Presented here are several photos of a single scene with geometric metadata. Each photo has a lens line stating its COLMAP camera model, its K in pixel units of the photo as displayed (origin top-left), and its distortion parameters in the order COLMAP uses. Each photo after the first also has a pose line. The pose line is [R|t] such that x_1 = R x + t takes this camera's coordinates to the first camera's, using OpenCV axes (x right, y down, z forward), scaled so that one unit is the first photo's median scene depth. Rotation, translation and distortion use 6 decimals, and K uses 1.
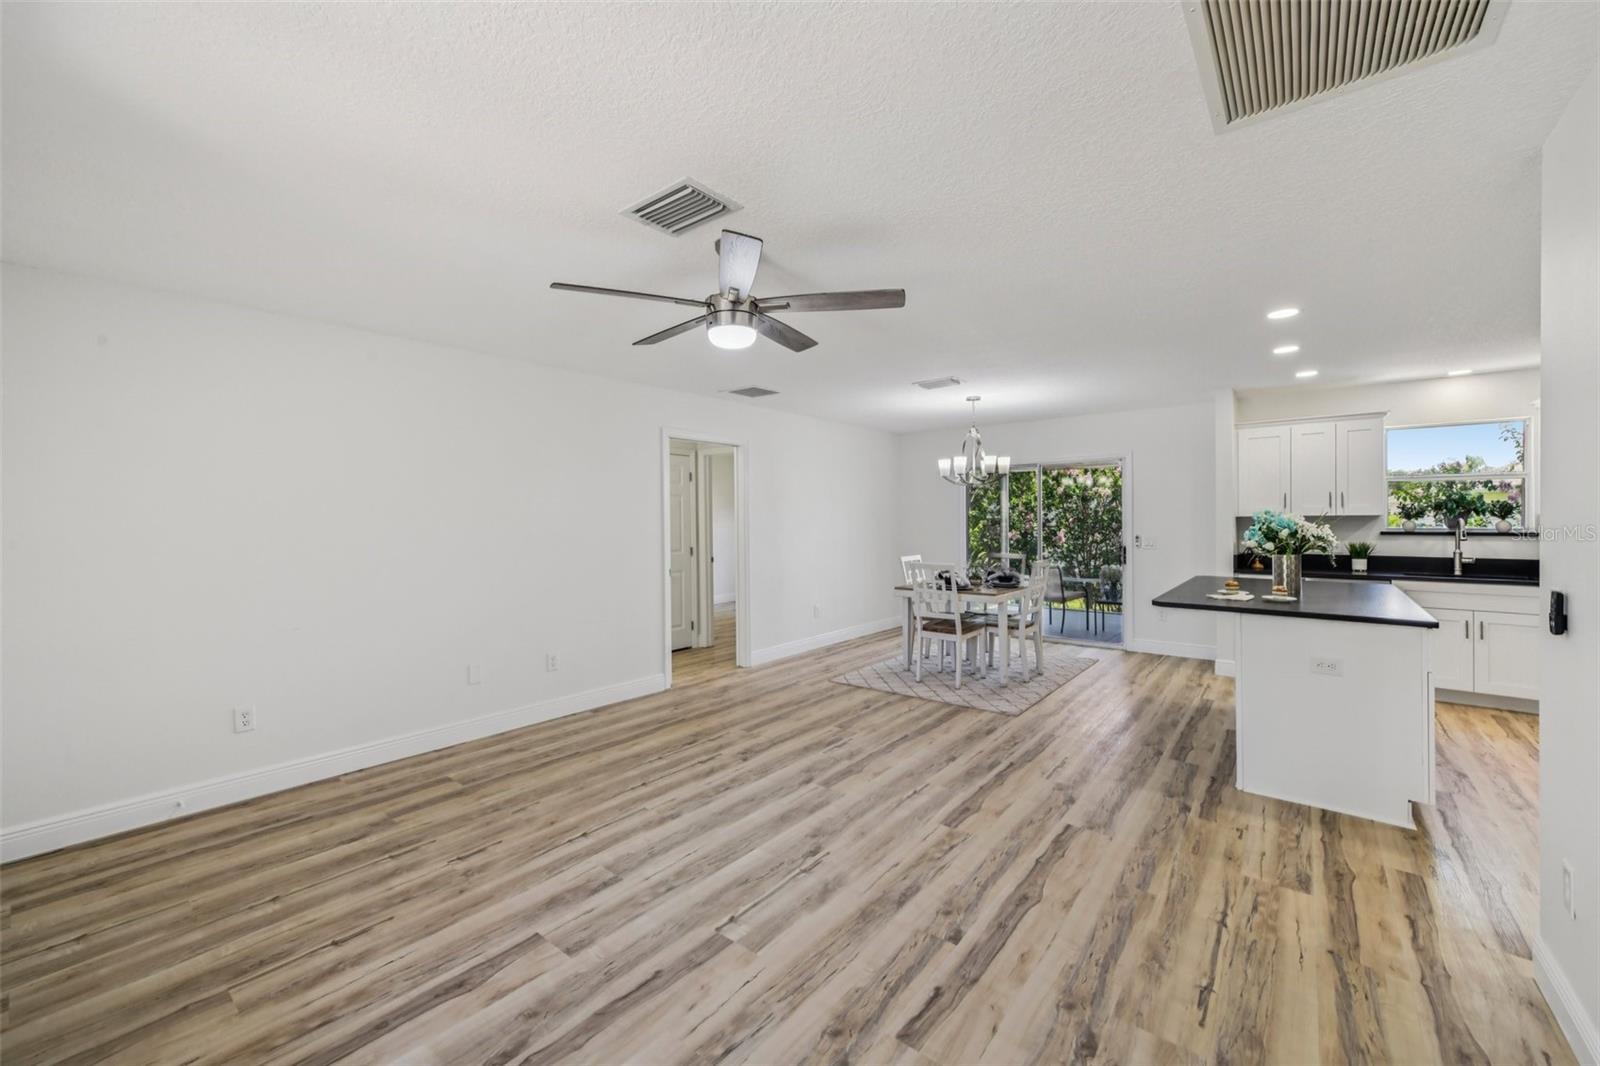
lens RADIAL K [[629.9, 0, 792.1], [0, 629.9, 526.7], [0, 0, 1]] dist [-0.015111, -0.000323]
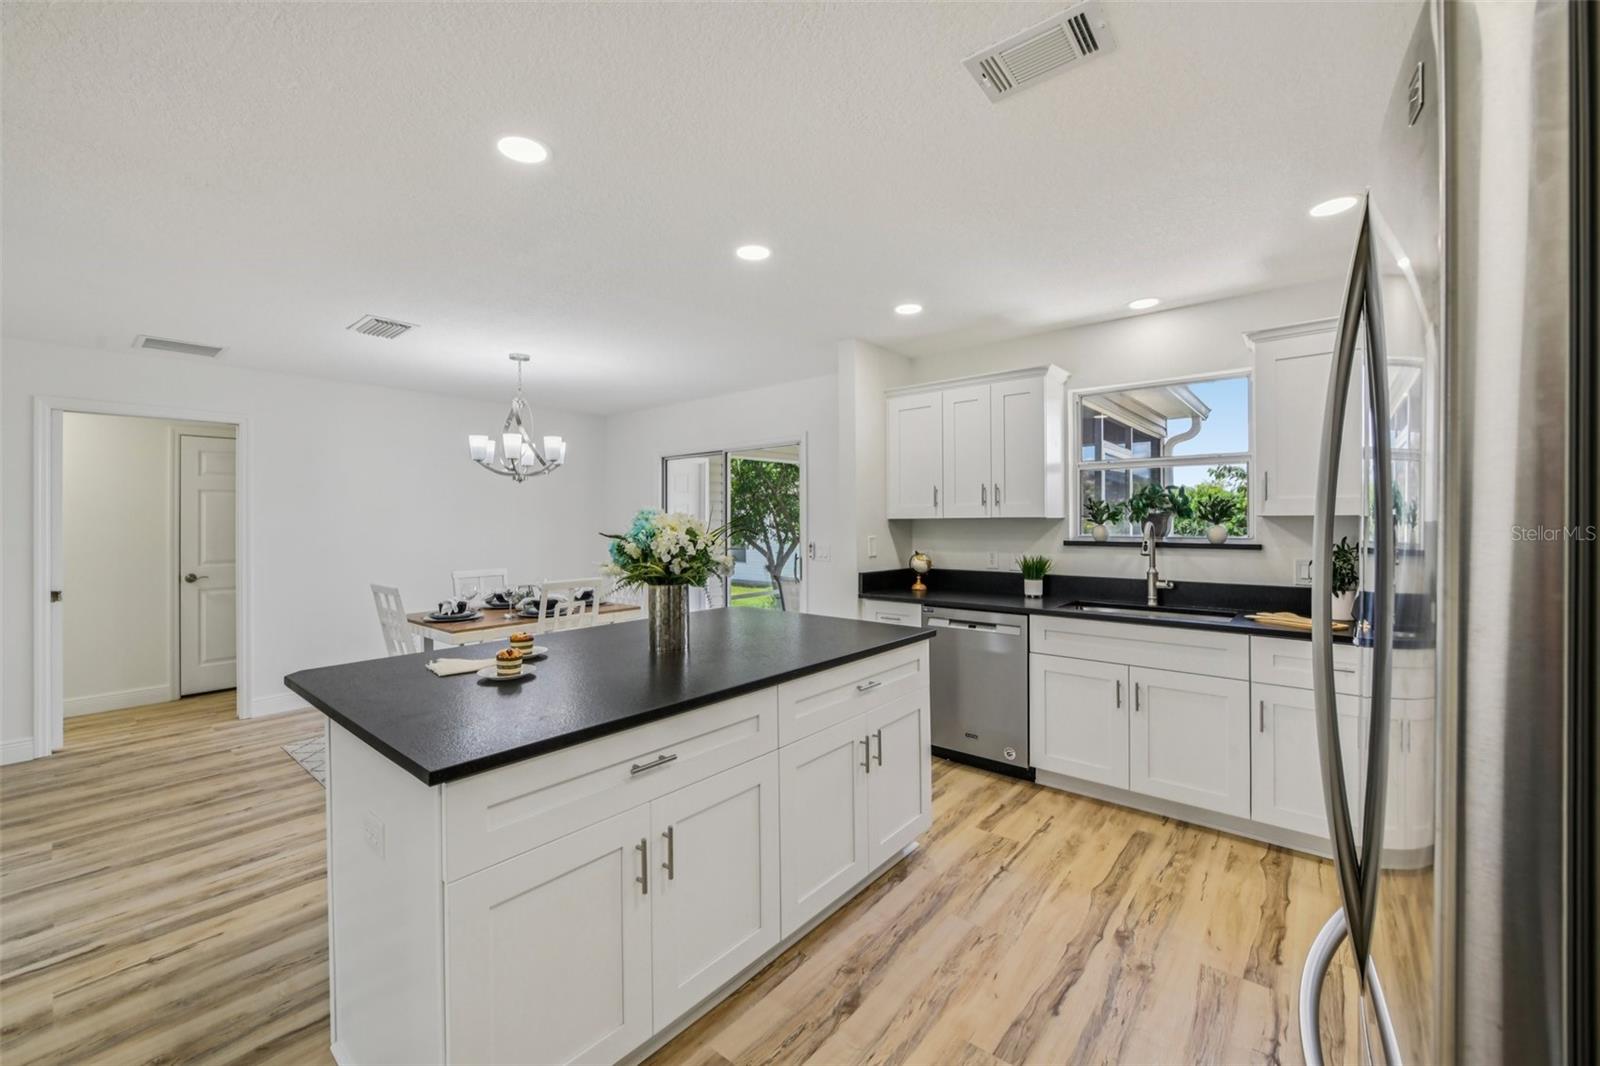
lens RADIAL K [[629.9, 0, 791.7], [0, 629.9, 513.4], [0, 0, 1]] dist [-0.015111, -0.000323]
pose [[0.999825, 0.000608, -0.018724, 0.809160], [-0.001297, 0.999320, -0.036841, 0.004465], [0.018689, 0.036859, 0.999146, 0.364882]]
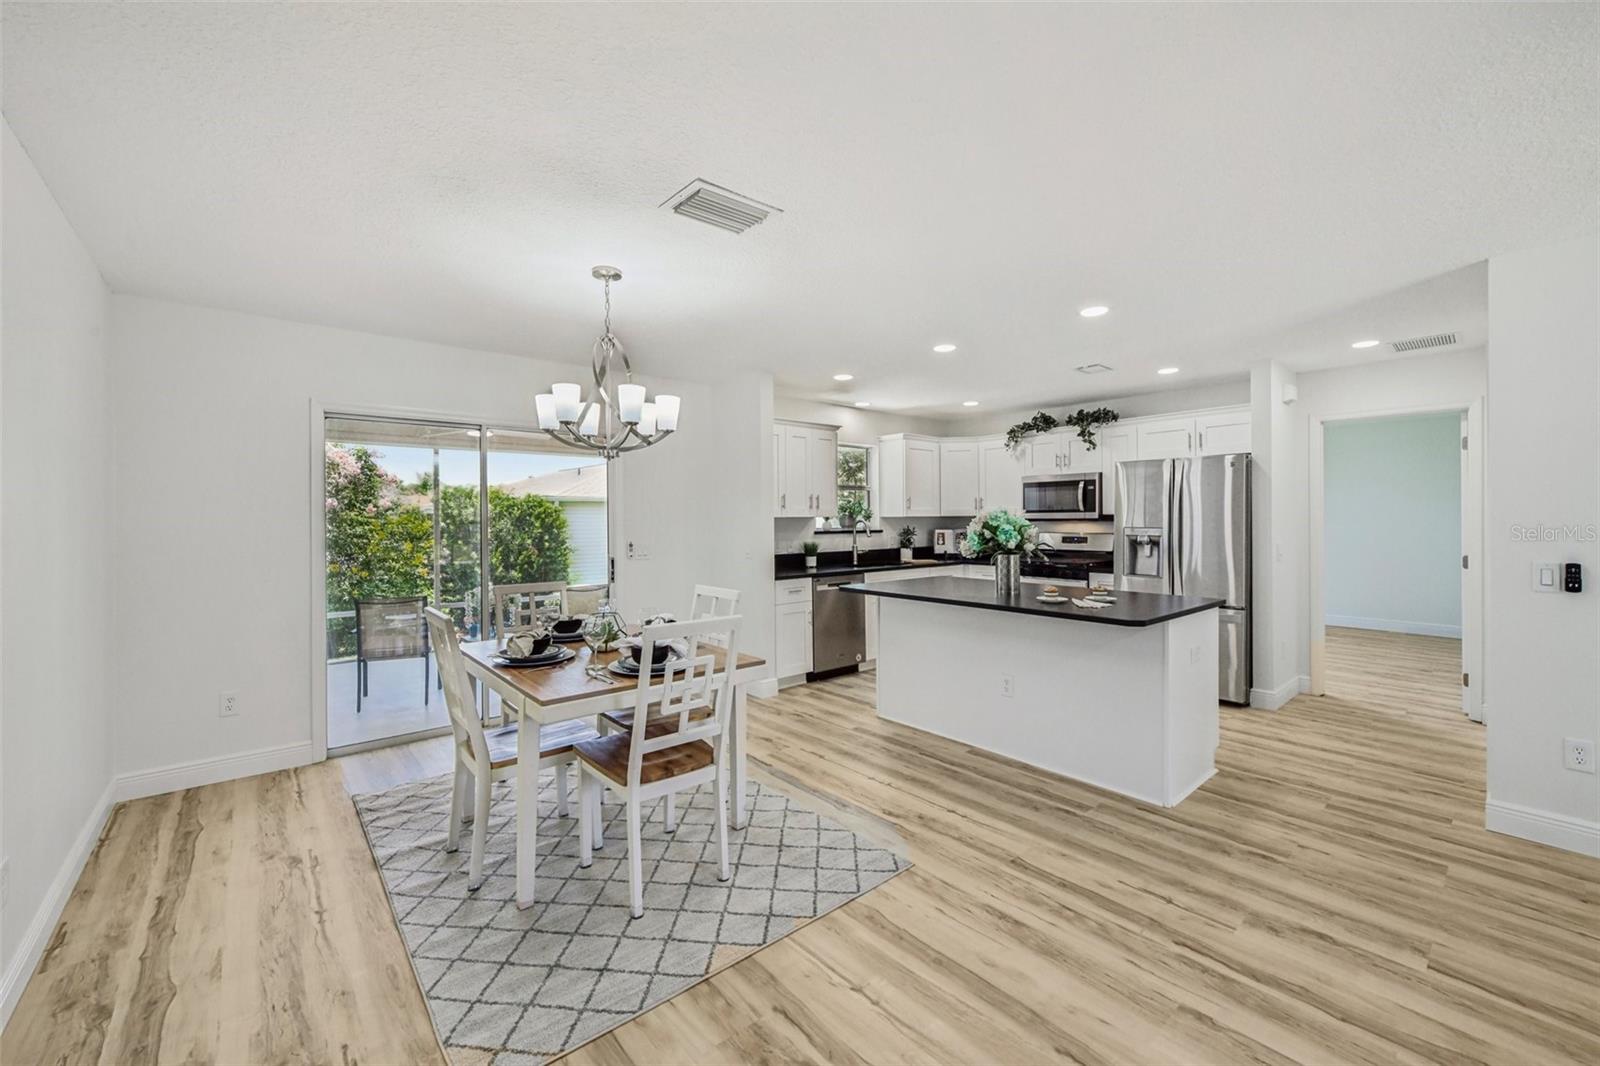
lens RADIAL K [[629.9, 0, 784.8], [0, 629.9, 520.9], [0, 0, 1]] dist [-0.015111, -0.000323]
pose [[0.212487, -0.001366, 0.977163, -0.221132], [0.029018, 0.999567, -0.004913, -0.008653], [-0.976733, 0.029400, 0.212434, 0.996576]]
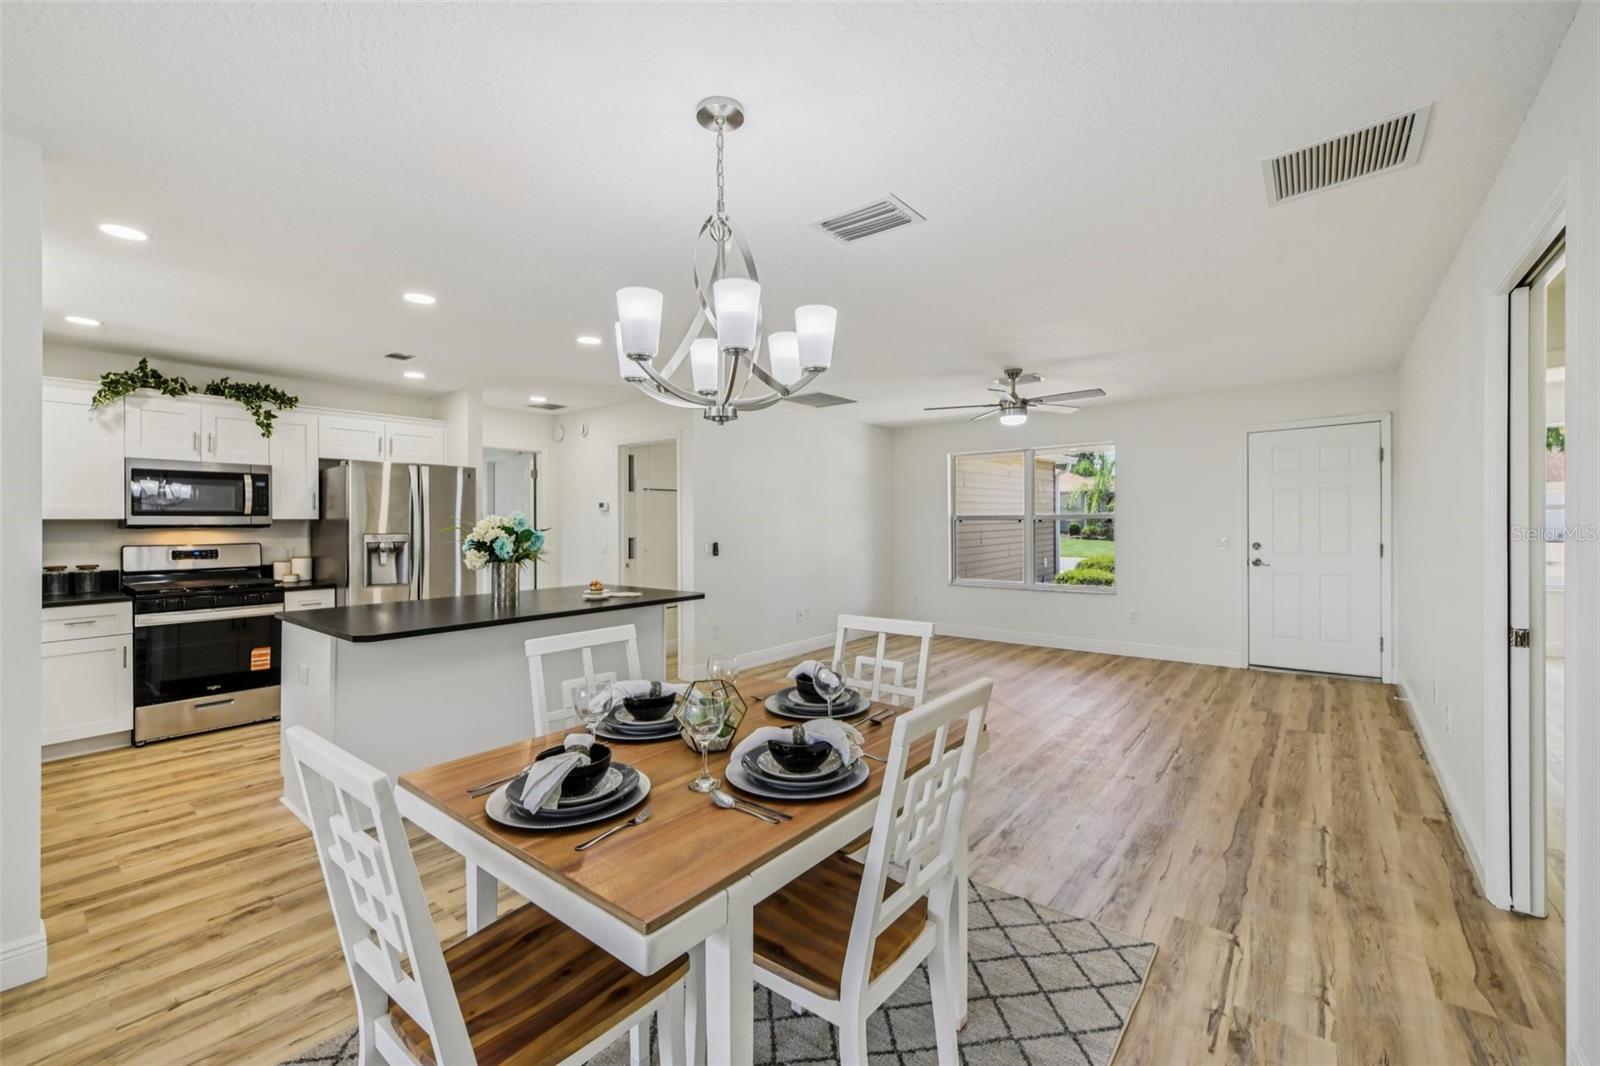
lens RADIAL K [[663.6, 0, 807.7], [0, 663.6, 508.0], [0, 0, 1]] dist [-0.010488, -0.001578]
pose [[-0.999540, 0.007636, -0.029335, 0.346610], [0.007487, 0.999959, 0.005174, -0.026418], [0.029373, 0.004952, -0.999556, 1.739174]]
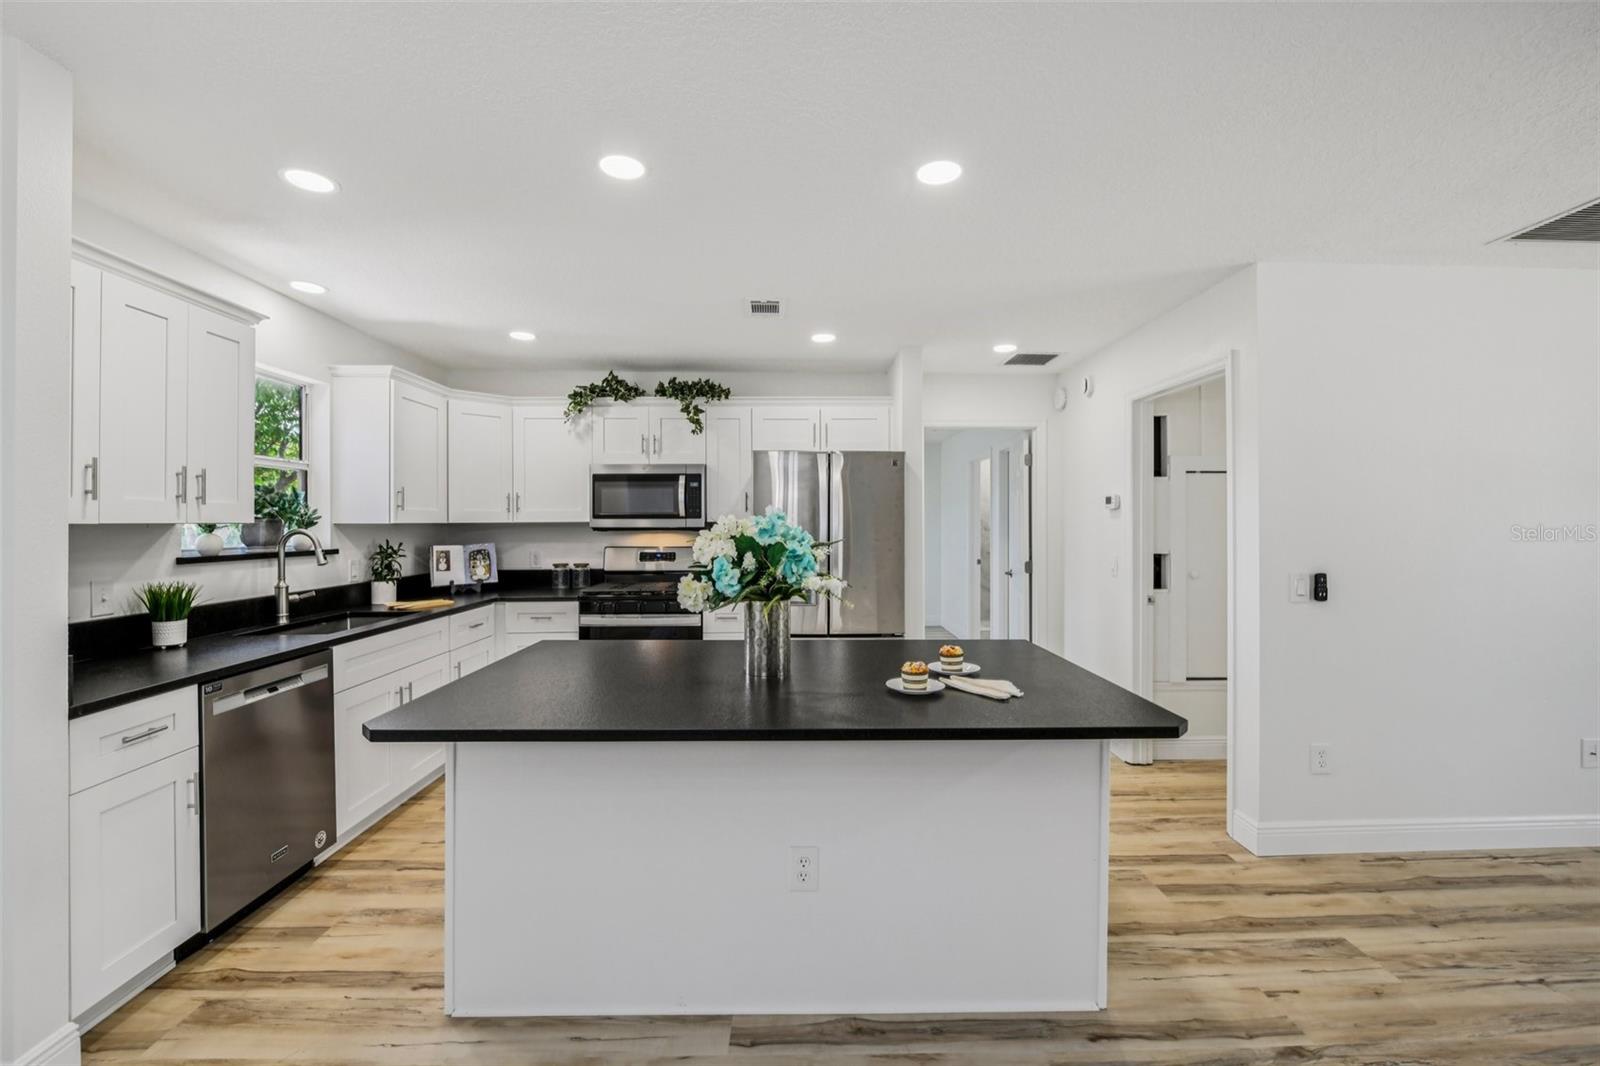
lens RADIAL K [[663.6, 0, 792.7], [0, 663.6, 515.8], [0, 0, 1]] dist [-0.010488, -0.001578]
pose [[-0.639161, 0.013873, 0.768948, 0.328185], [0.022792, 0.999740, 0.000909, -0.016388], [-0.768735, 0.018107, -0.639311, 1.179208]]
